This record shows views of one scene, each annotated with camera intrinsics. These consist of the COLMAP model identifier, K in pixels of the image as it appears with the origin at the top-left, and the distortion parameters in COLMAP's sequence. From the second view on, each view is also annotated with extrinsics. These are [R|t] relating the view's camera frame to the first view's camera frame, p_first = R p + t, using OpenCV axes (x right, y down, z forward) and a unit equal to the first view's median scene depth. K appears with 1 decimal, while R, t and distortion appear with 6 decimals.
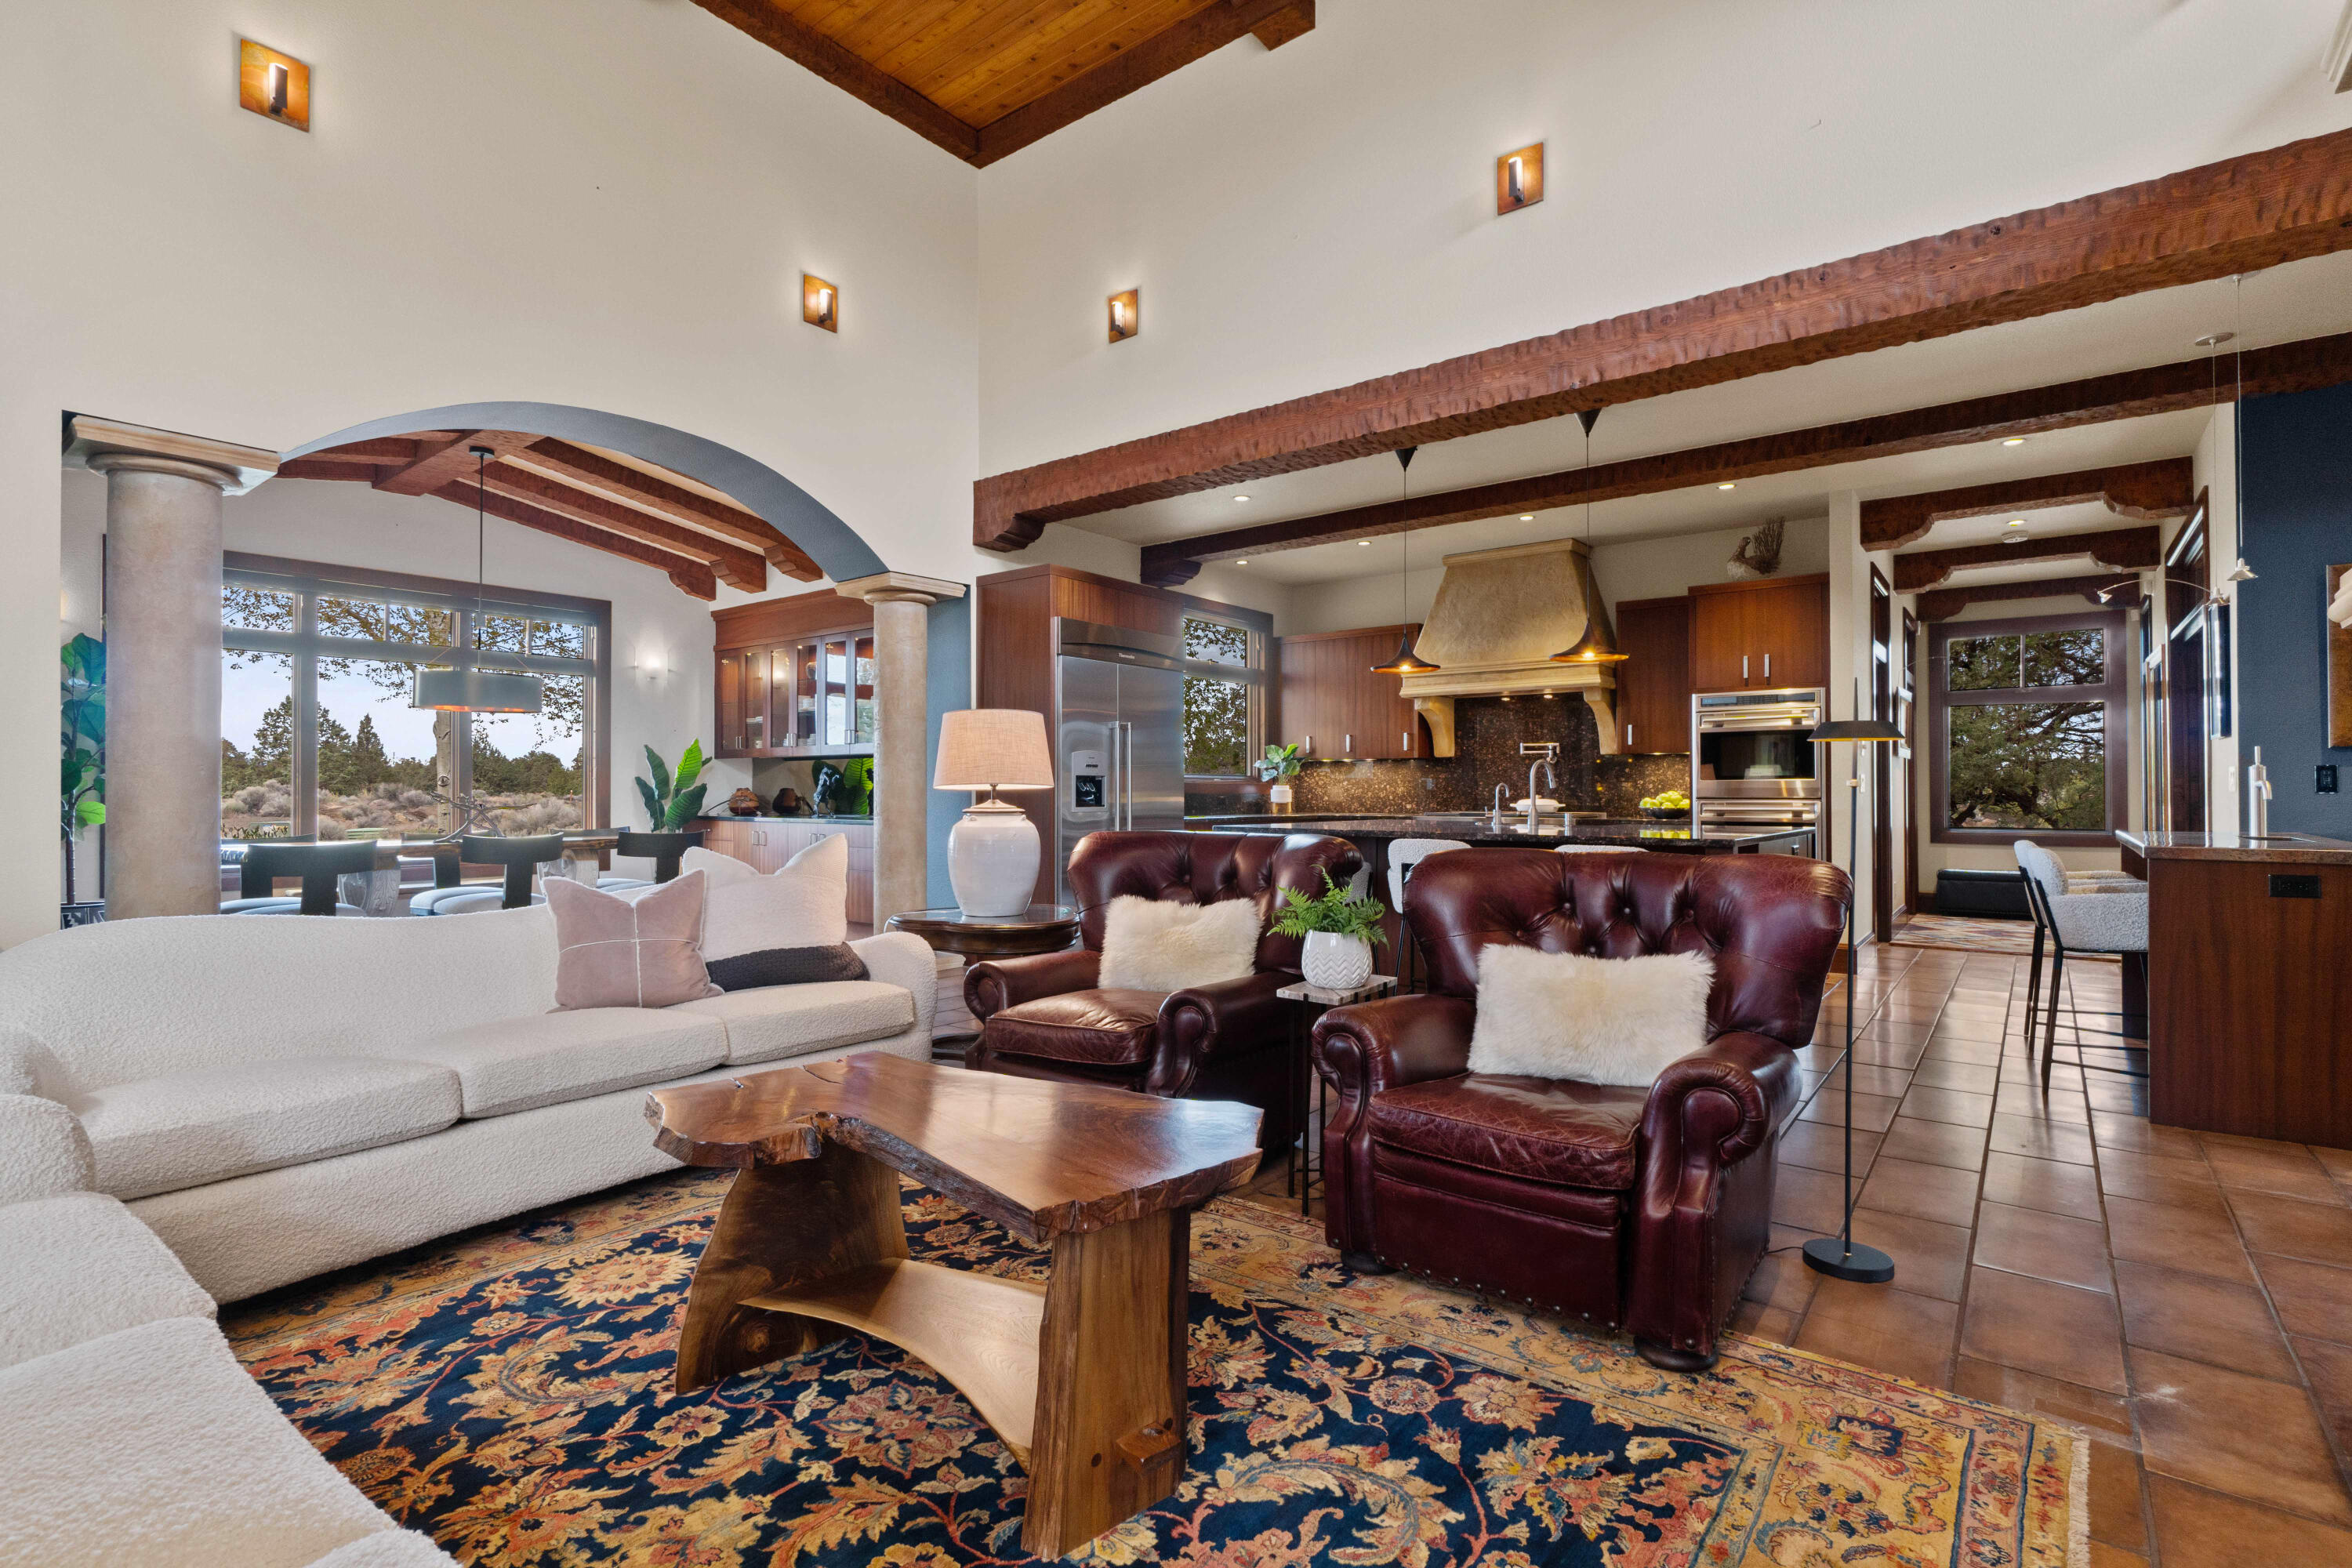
lens RADIAL K [[1090.0, 0, 1176.0], [0, 1090.0, 784.0], [0, 0, 1]] dist [-0.001153, -0.000028]
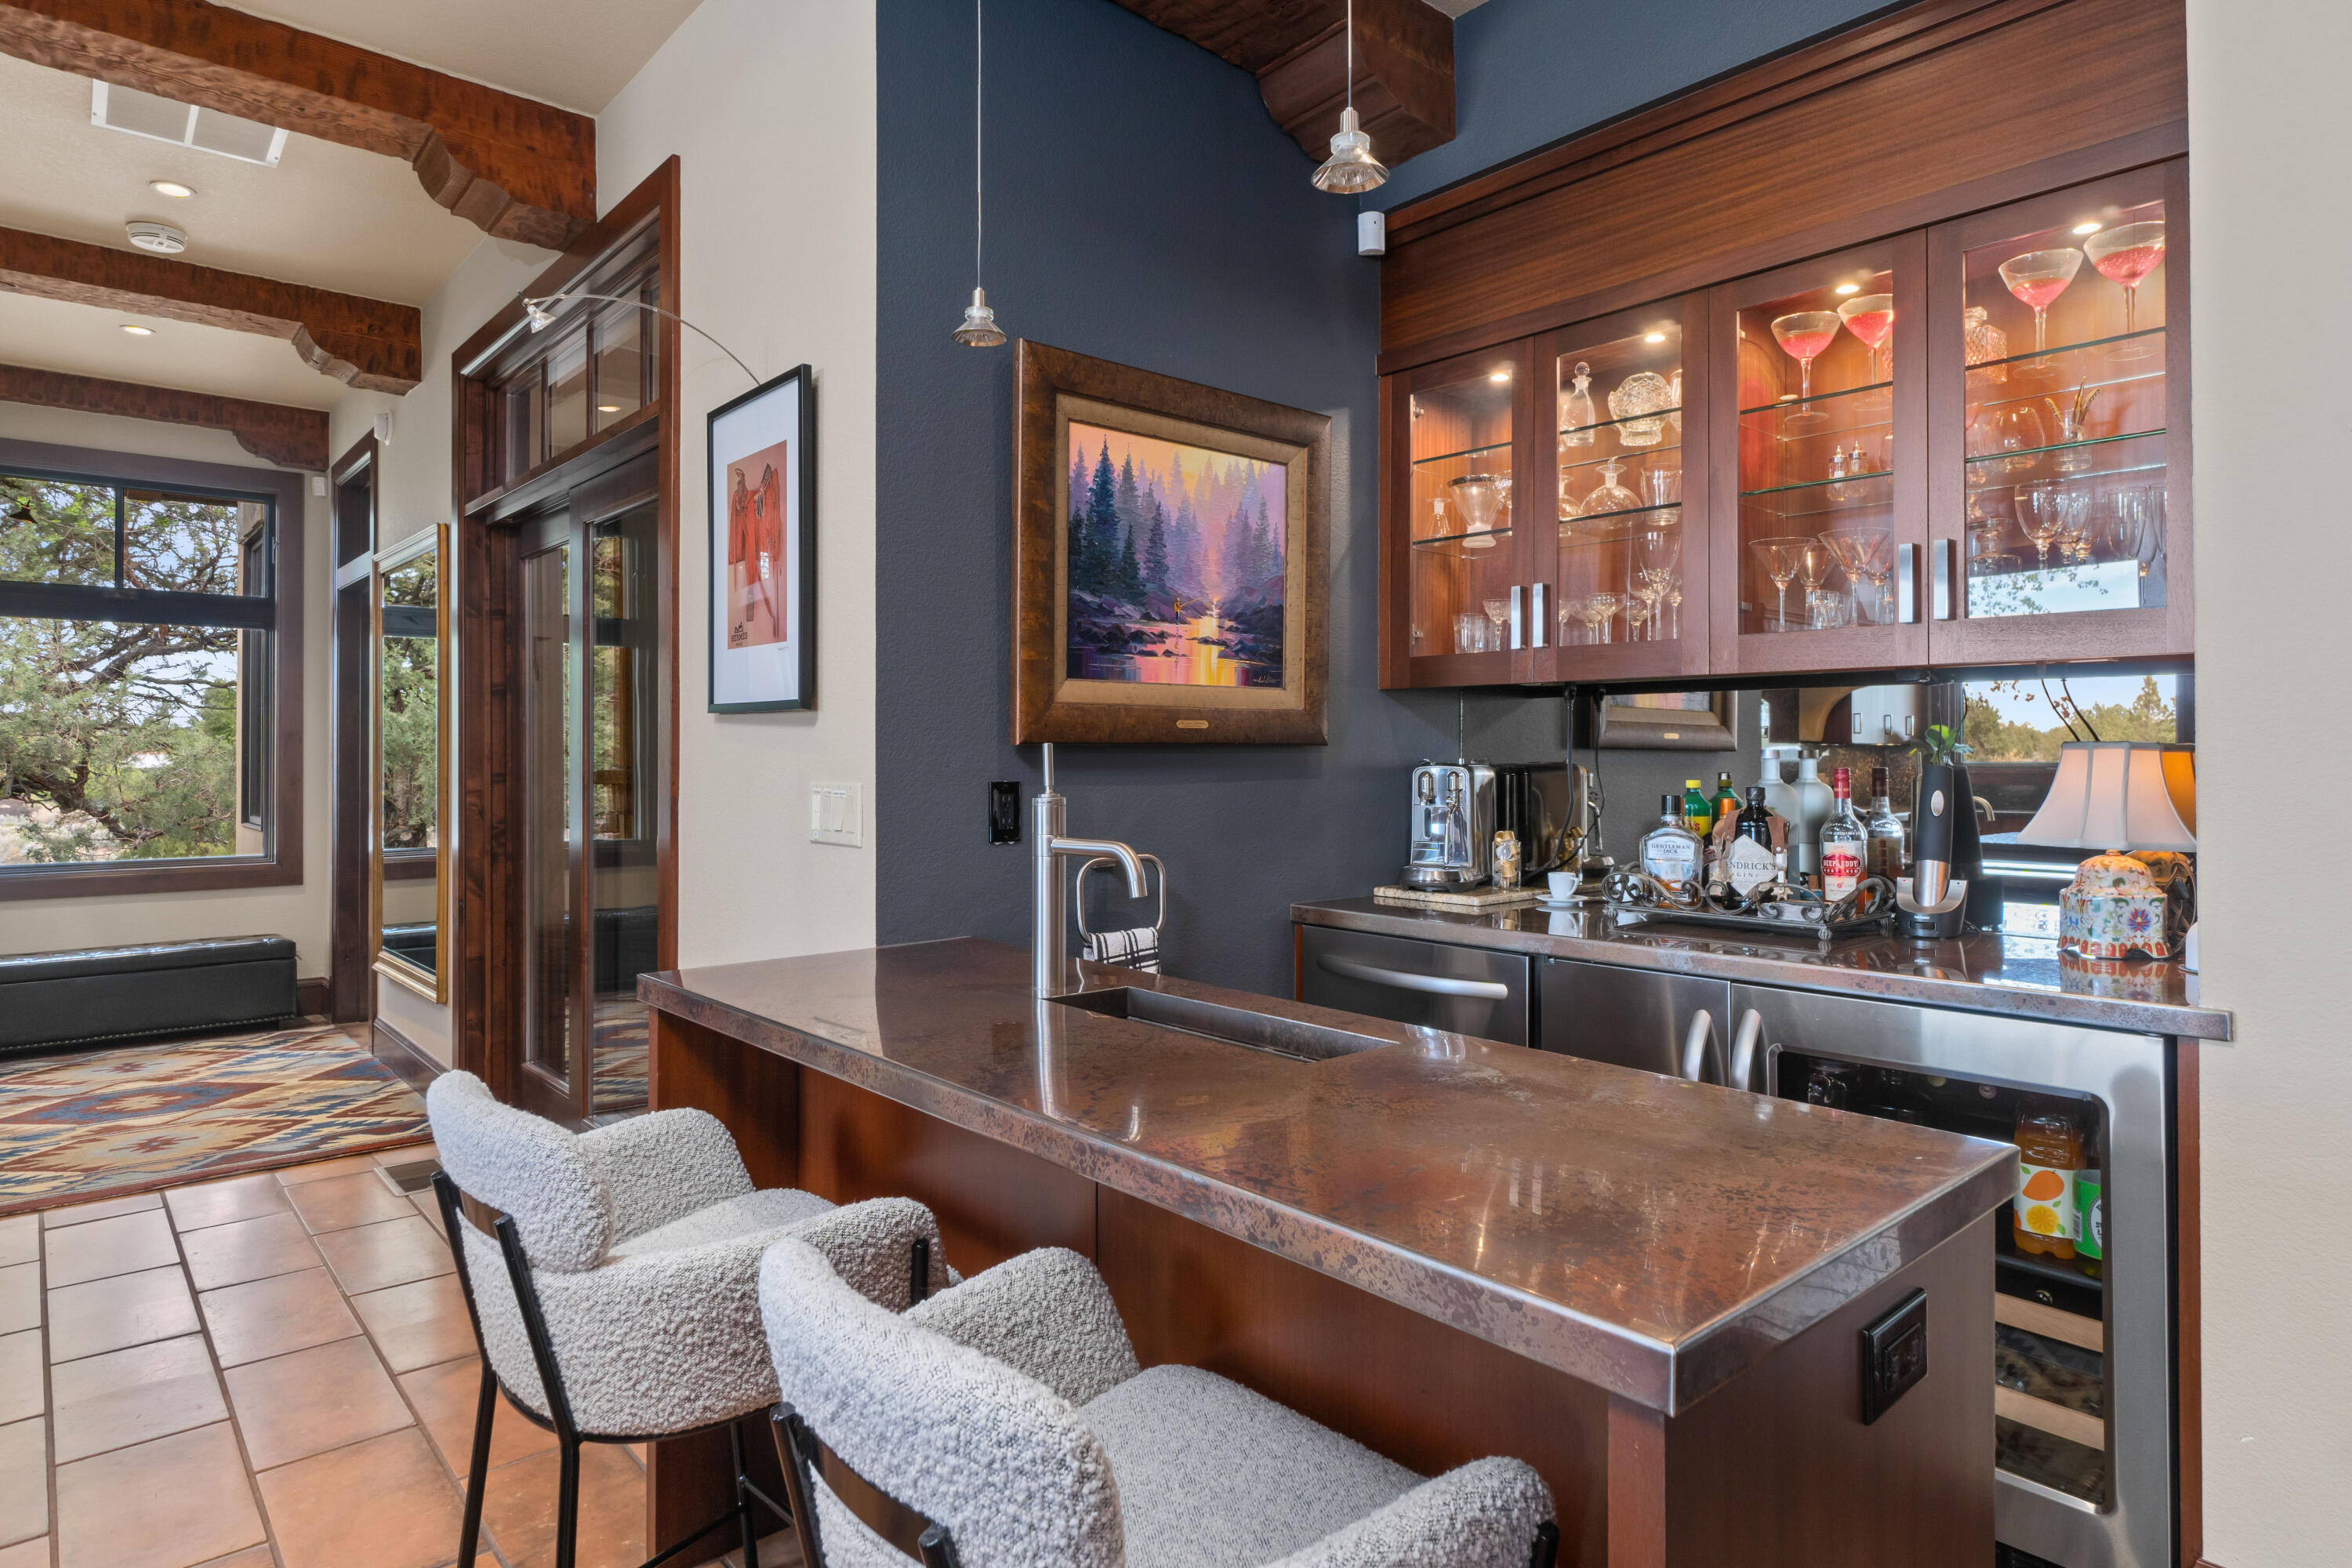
lens RADIAL K [[1298.7, 0, 1176.0], [0, 1298.7, 784.0], [0, 0, 1]] dist [-0.002063, 0.000197]
pose [[0.170282, -0.021387, 0.985163, 0.353860], [-0.007443, 0.999708, 0.022989, -0.020174], [-0.985367, -0.011247, 0.170073, 0.560360]]
